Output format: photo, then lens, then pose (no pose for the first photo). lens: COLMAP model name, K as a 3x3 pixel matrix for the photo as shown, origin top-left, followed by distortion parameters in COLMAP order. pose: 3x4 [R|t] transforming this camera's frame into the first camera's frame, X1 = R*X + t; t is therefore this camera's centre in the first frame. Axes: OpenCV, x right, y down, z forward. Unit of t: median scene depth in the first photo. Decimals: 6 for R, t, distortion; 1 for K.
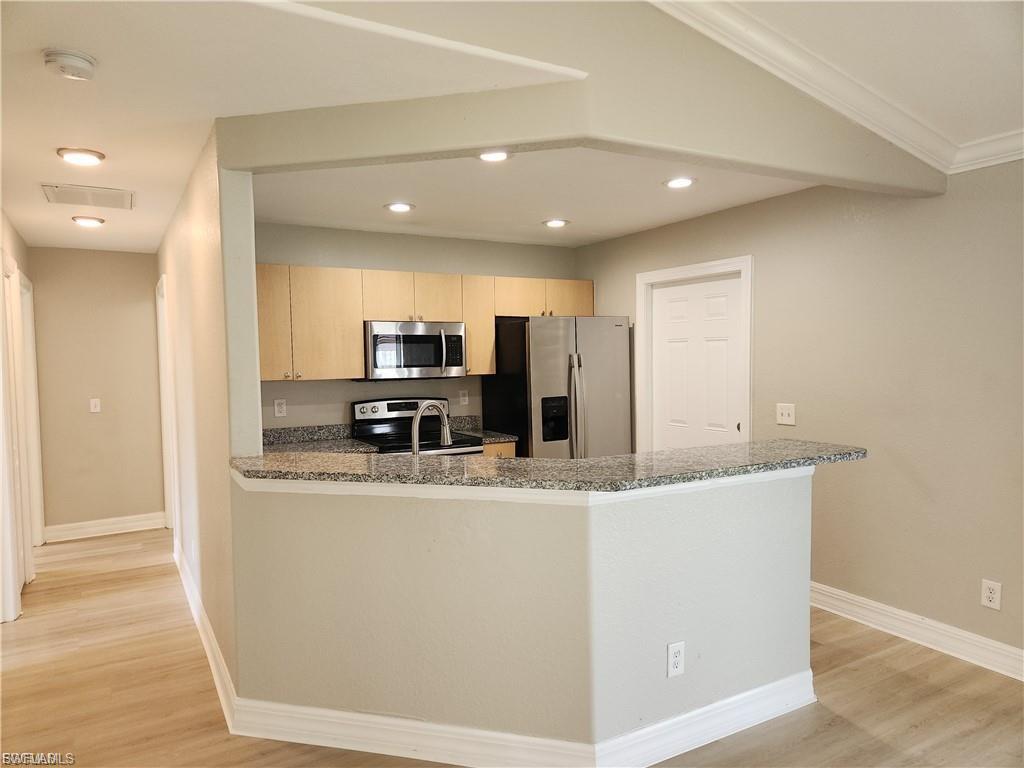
lens RADIAL K [[682.9, 0, 509.4], [0, 682.9, 391.7], [0, 0, 1]] dist [0.073242, -0.062336]
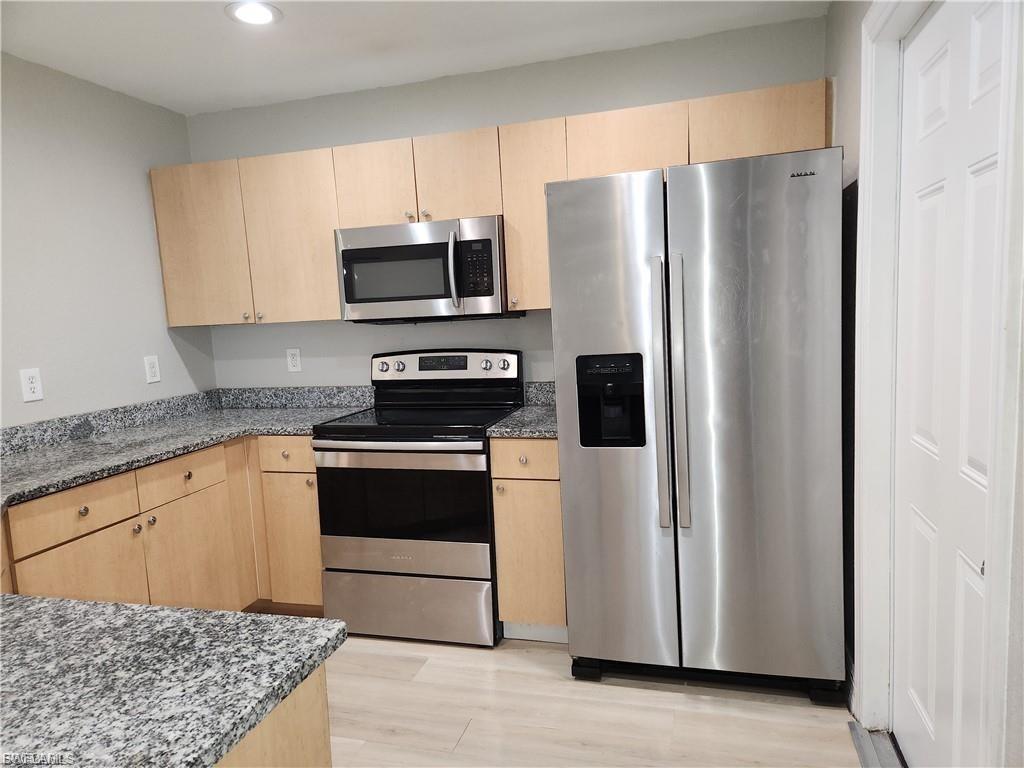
lens RADIAL K [[682.9, 0, 509.4], [0, 682.9, 391.7], [0, 0, 1]] dist [0.073242, -0.062336]
pose [[0.699404, 0.063307, -0.711917, 0.353647], [0.001650, 0.995924, 0.090183, -0.009048], [0.714724, -0.064249, 0.696449, 0.623927]]
